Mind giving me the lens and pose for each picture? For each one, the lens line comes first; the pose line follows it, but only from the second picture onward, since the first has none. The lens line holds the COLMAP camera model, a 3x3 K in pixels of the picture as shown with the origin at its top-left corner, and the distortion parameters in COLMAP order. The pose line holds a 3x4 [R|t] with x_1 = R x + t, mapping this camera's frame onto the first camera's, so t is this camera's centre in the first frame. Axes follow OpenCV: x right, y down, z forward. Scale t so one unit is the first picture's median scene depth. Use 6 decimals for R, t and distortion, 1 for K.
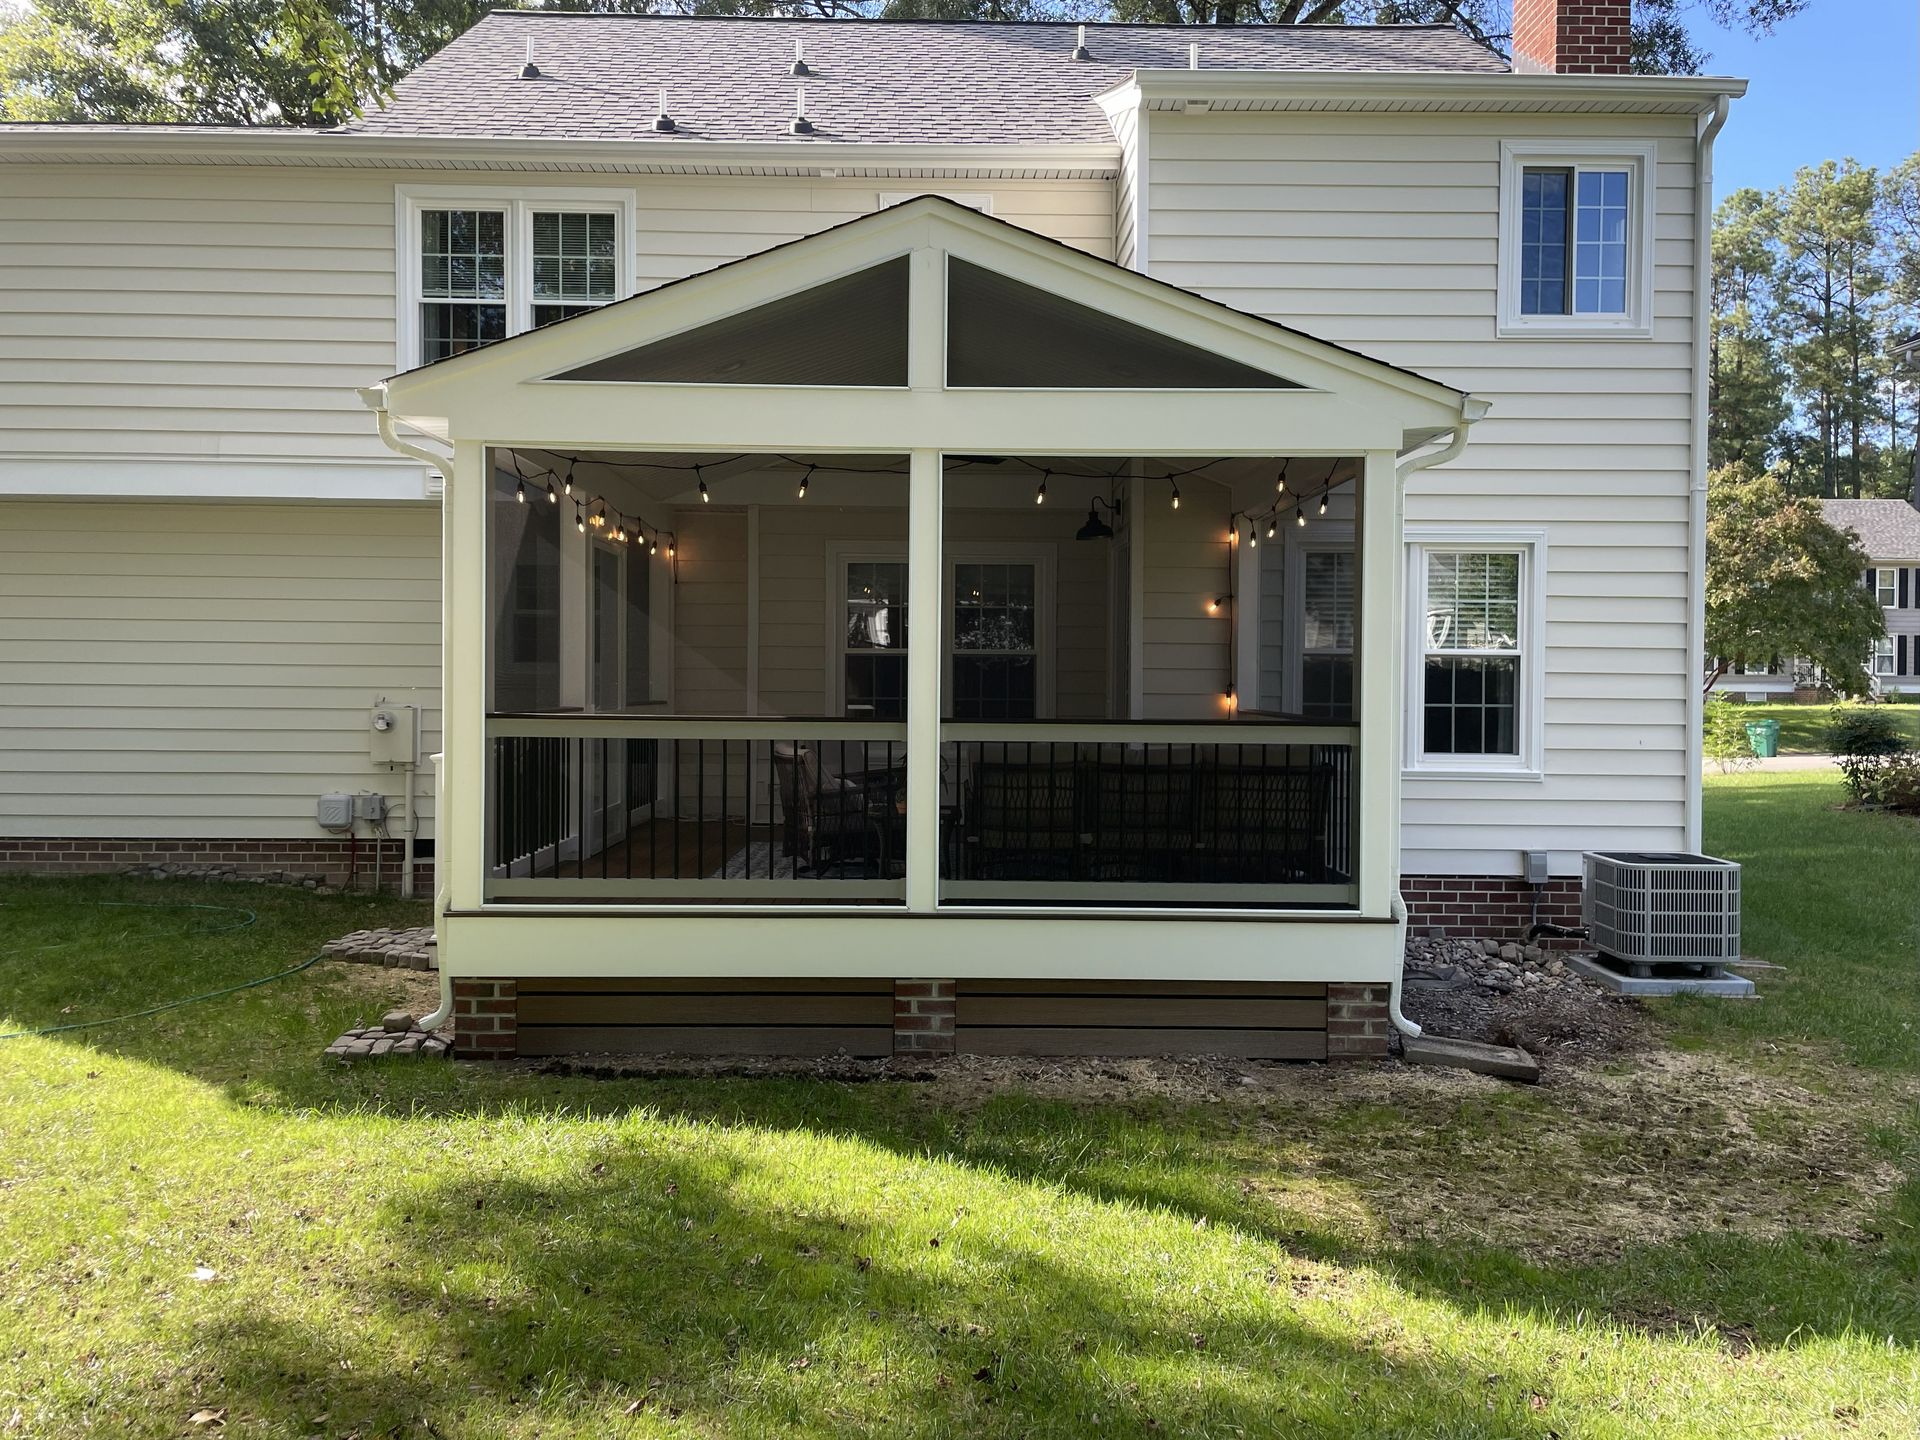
lens RADIAL K [[1459.7, 0, 953.1], [0, 1459.7, 685.1], [0, 0, 1]] dist [0.076180, -0.095253]
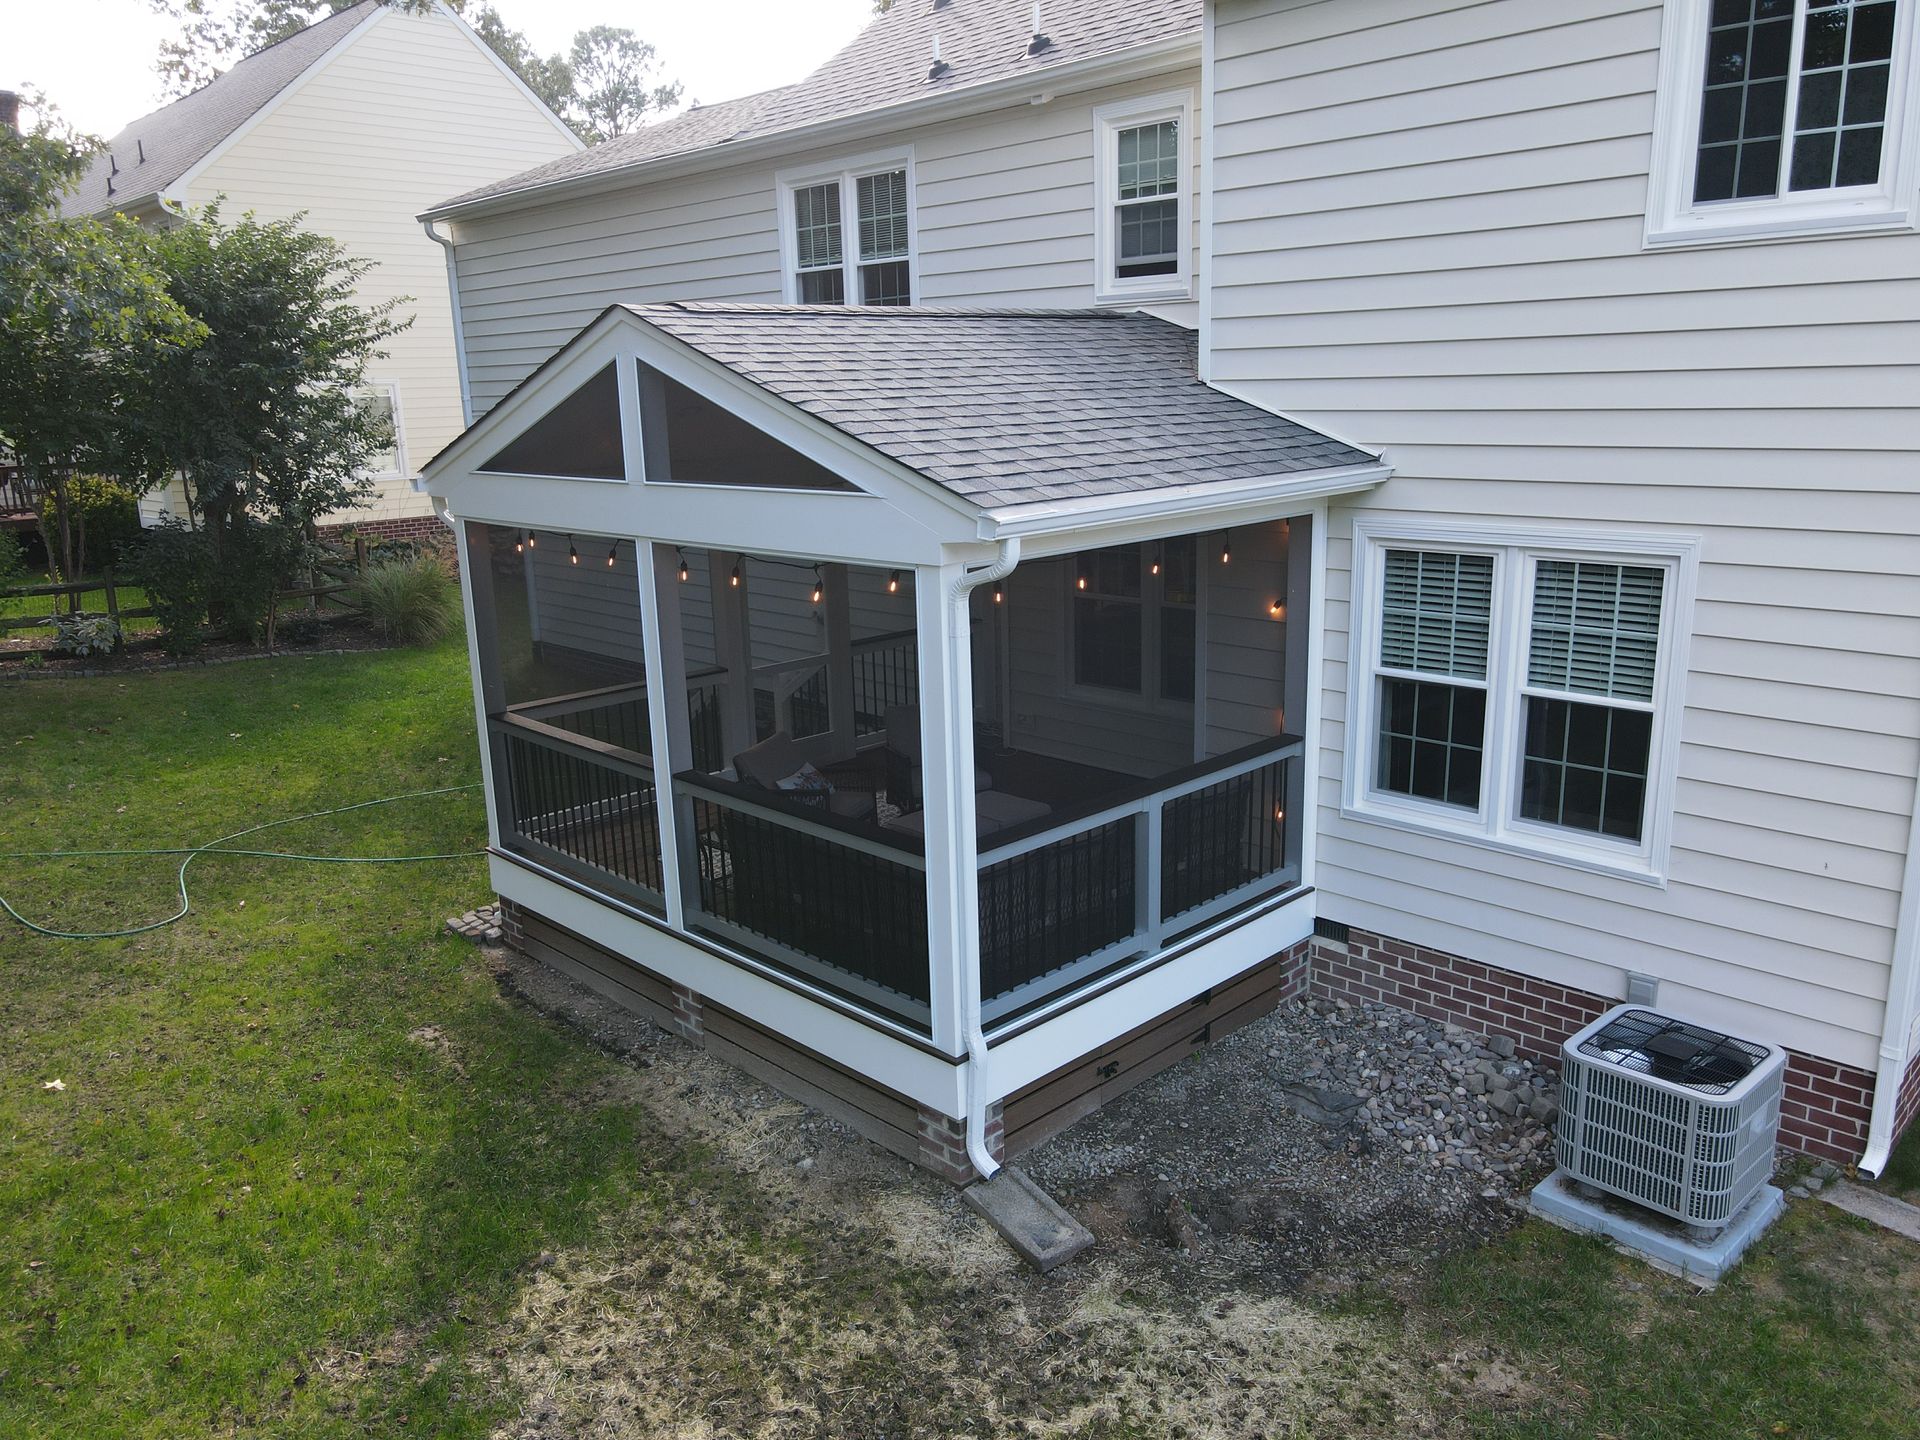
lens RADIAL K [[1424.3, 0, 948.4], [0, 1424.3, 720.7], [0, 0, 1]] dist [0.004910, 0.009040]
pose [[0.686187, 0.142873, -0.713257, 0.813504], [0.032305, 0.973569, 0.226096, -0.230703], [0.726708, -0.178186, 0.663435, 0.378732]]
